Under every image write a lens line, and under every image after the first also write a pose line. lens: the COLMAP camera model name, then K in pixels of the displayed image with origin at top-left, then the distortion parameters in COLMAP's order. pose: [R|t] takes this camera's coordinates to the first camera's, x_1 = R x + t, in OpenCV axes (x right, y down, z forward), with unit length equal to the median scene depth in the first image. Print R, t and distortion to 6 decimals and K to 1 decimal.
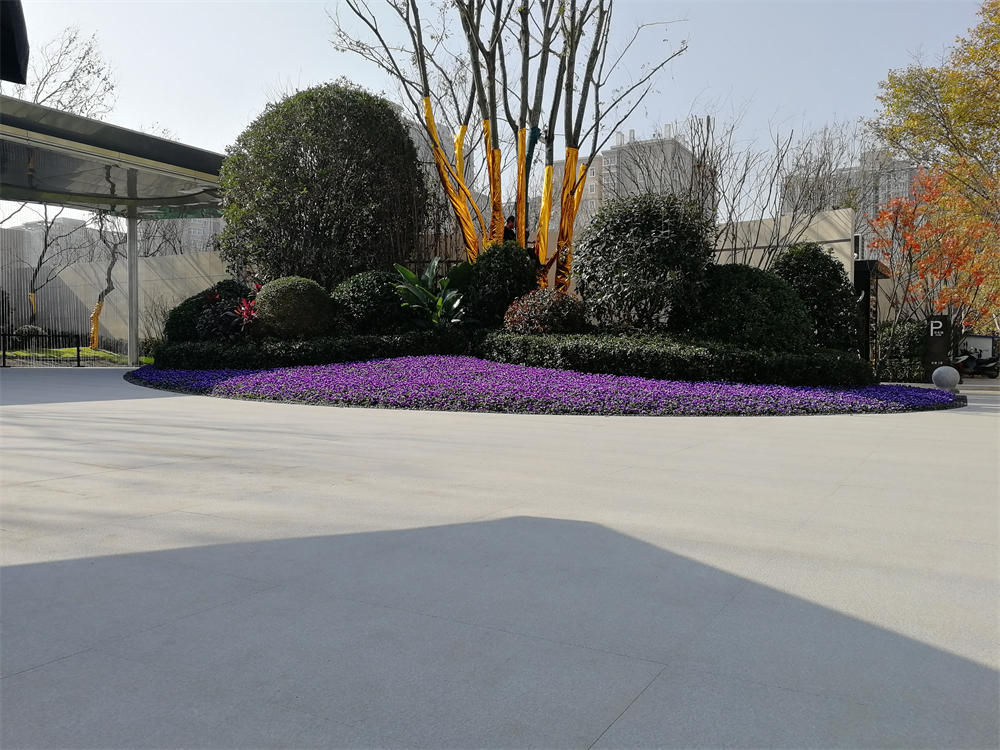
lens RADIAL K [[801.2, 0, 499.5], [0, 801.2, 371.7], [0, 0, 1]] dist [0.009043, -0.000992]
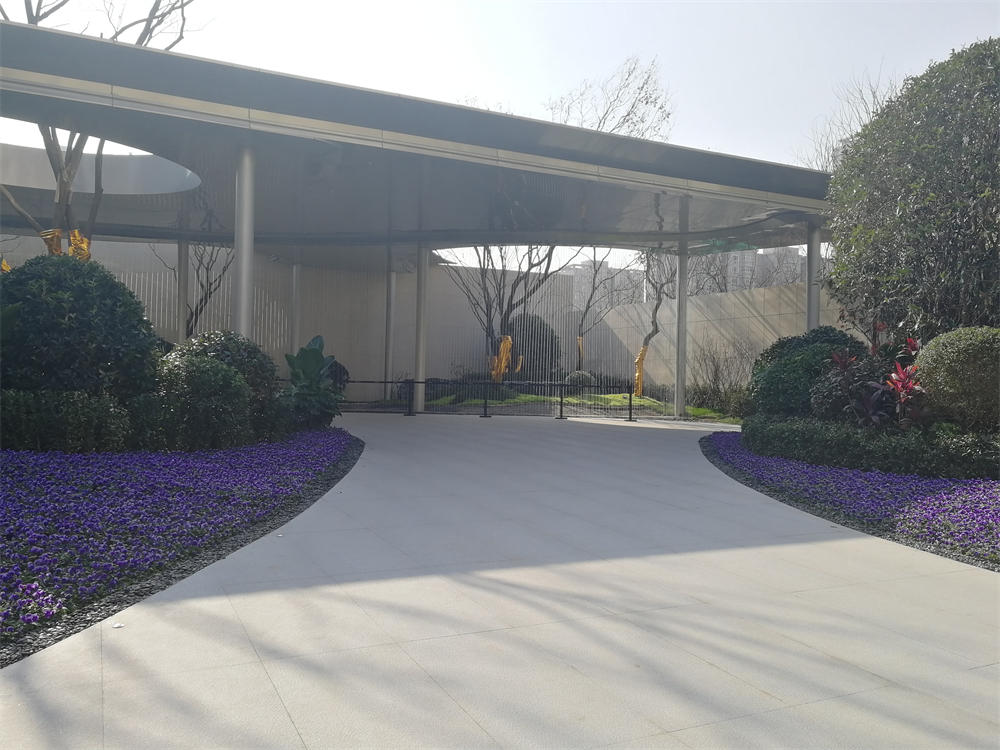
lens RADIAL K [[802.9, 0, 503.4], [0, 802.9, 372.0], [0, 0, 1]] dist [0.011780, 0.000304]
pose [[0.825940, 0.011614, -0.563639, -0.109118], [-0.031521, 0.999175, -0.025600, -0.028608], [0.562876, 0.038911, 0.825625, 0.136937]]
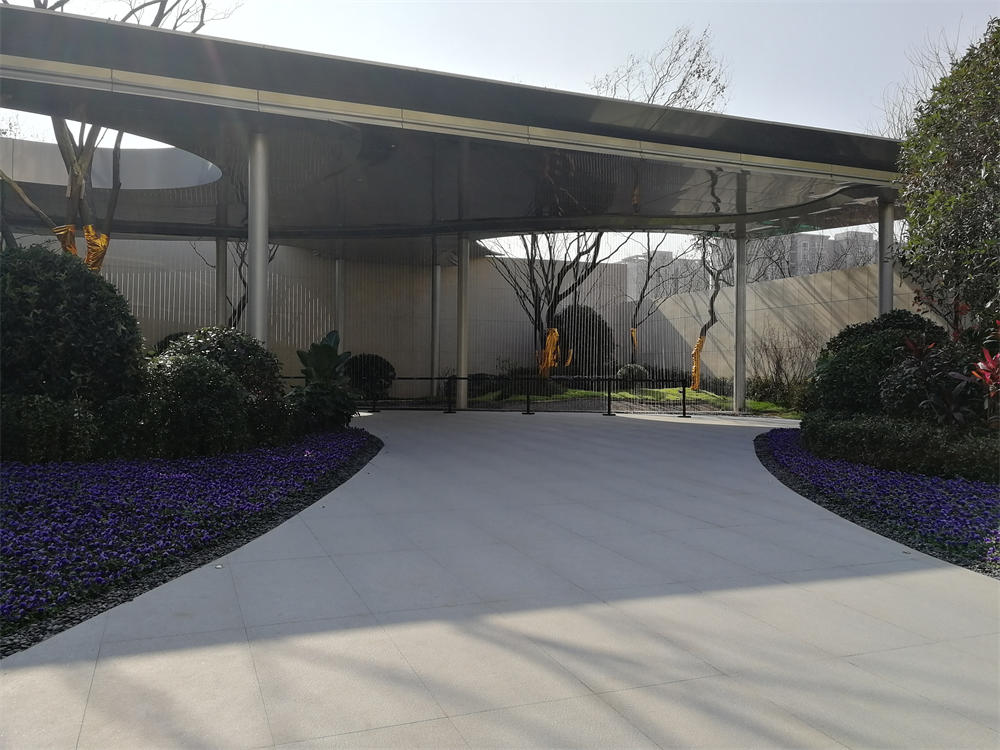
lens RADIAL K [[801.2, 0, 499.5], [0, 801.2, 371.7], [0, 0, 1]] dist [0.009043, -0.000992]
pose [[0.775081, 0.004742, -0.631844, -0.116687], [-0.019703, 0.999667, -0.016668, -0.030441], [0.631555, 0.025369, 0.774916, 0.181364]]
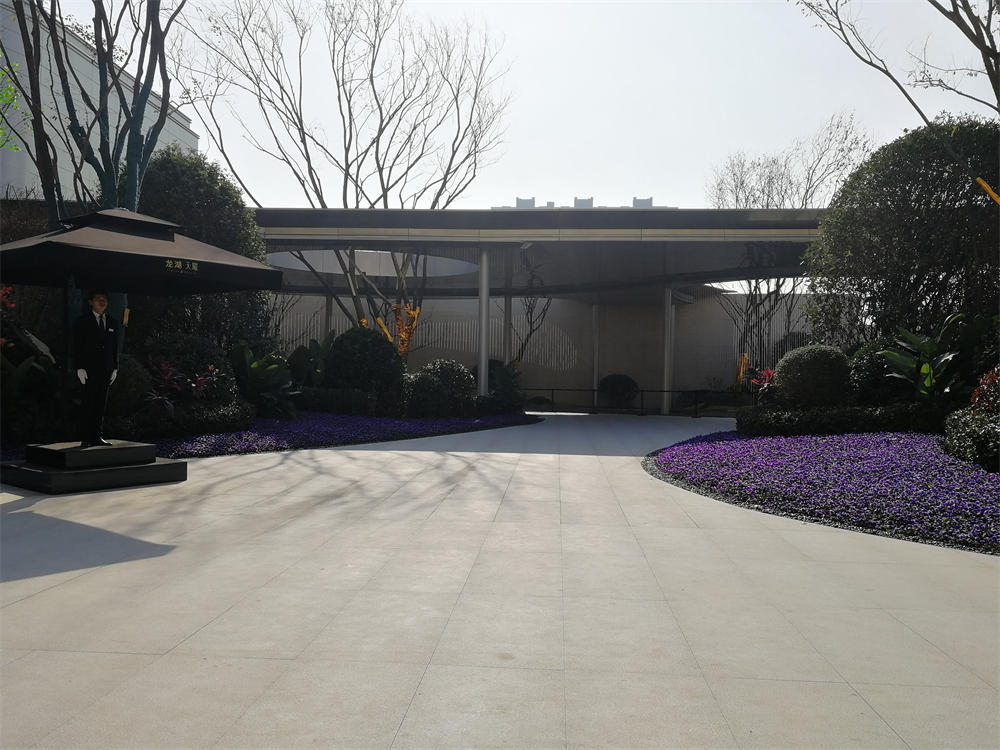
lens RADIAL K [[802.9, 0, 503.4], [0, 802.9, 372.0], [0, 0, 1]] dist [0.011780, 0.000304]
pose [[0.429470, -0.015662, -0.902945, 0.242208], [-0.033467, 0.998887, -0.033244, -0.020077], [0.902461, 0.044496, 0.428468, 0.116830]]
